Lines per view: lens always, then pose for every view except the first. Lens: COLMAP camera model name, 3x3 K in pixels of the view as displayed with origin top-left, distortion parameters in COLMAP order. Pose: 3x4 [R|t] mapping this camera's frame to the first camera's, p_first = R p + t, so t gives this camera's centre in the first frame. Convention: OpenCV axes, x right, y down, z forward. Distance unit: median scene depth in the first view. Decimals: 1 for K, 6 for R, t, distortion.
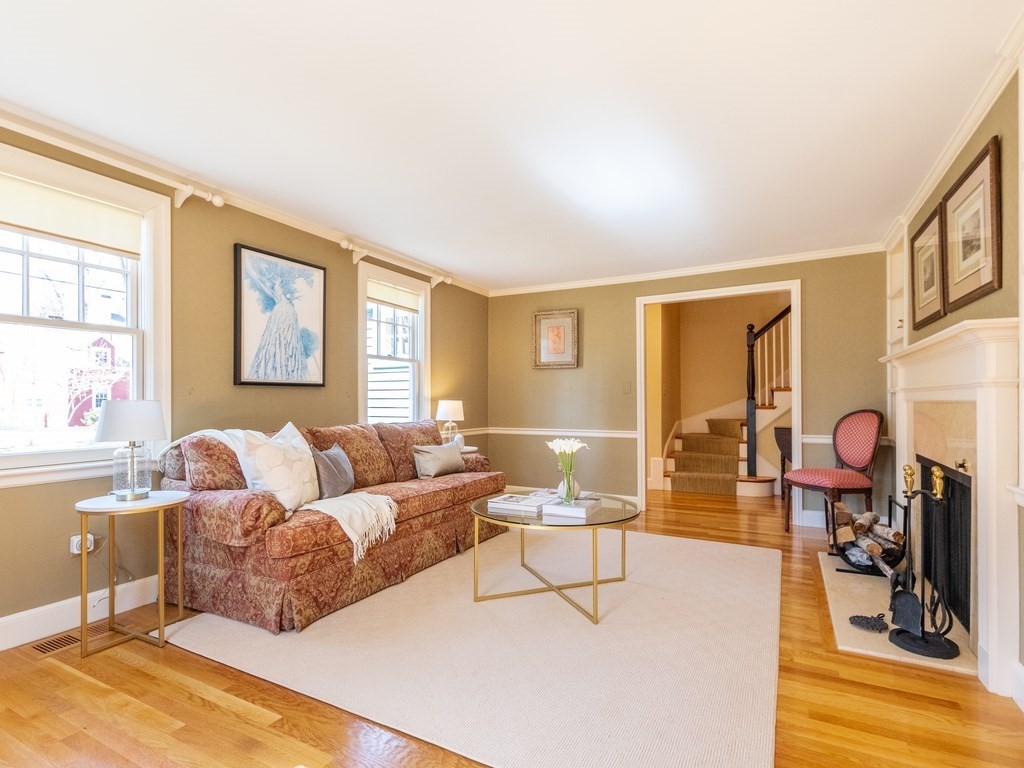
lens RADIAL K [[500.8, 0, 516.1], [0, 500.8, 400.9], [0, 0, 1]] dist [0.001004, -0.000573]
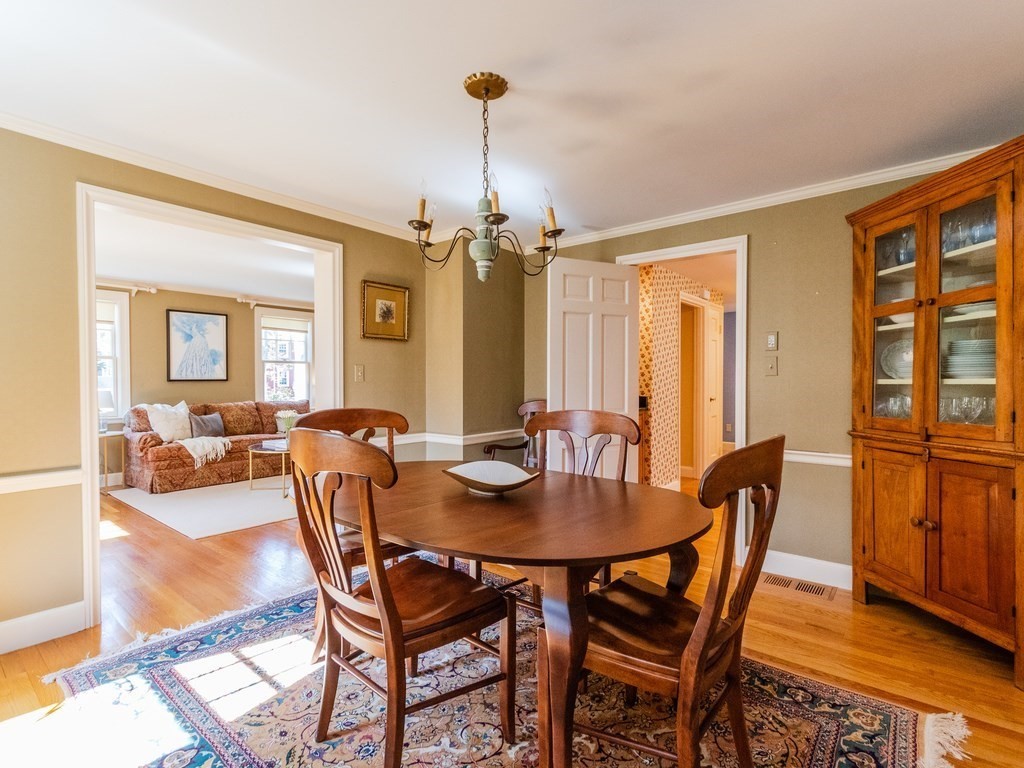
lens RADIAL K [[499.2, 0, 510.0], [0, 499.2, 390.3], [0, 0, 1]] dist [0.000178, -0.000258]
pose [[0.976710, 0.003919, -0.214529, 1.021046], [0.000644, 0.999775, 0.021195, -0.033163], [0.214564, -0.020839, 0.976488, -0.544211]]
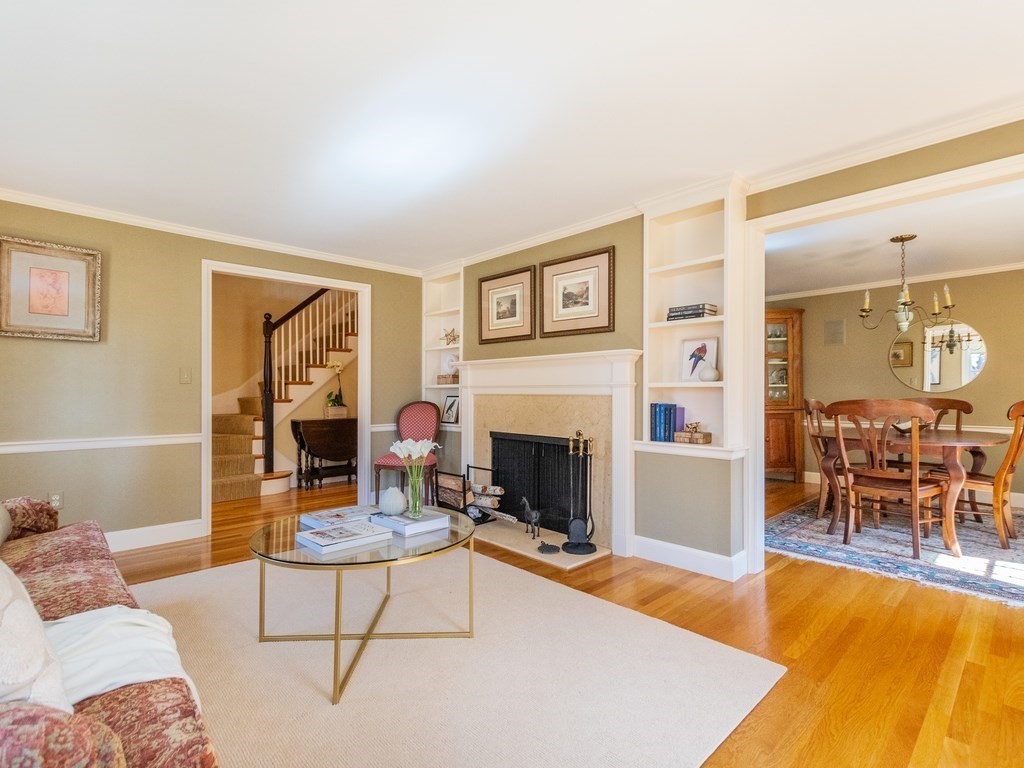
lens RADIAL K [[499.2, 0, 510.0], [0, 499.2, 390.3], [0, 0, 1]] dist [0.000178, -0.000258]
pose [[0.326542, 0.009703, 0.945133, -0.501825], [-0.002071, 0.999952, -0.009551, 0.001580], [-0.945180, 0.001161, 0.326547, 0.465361]]
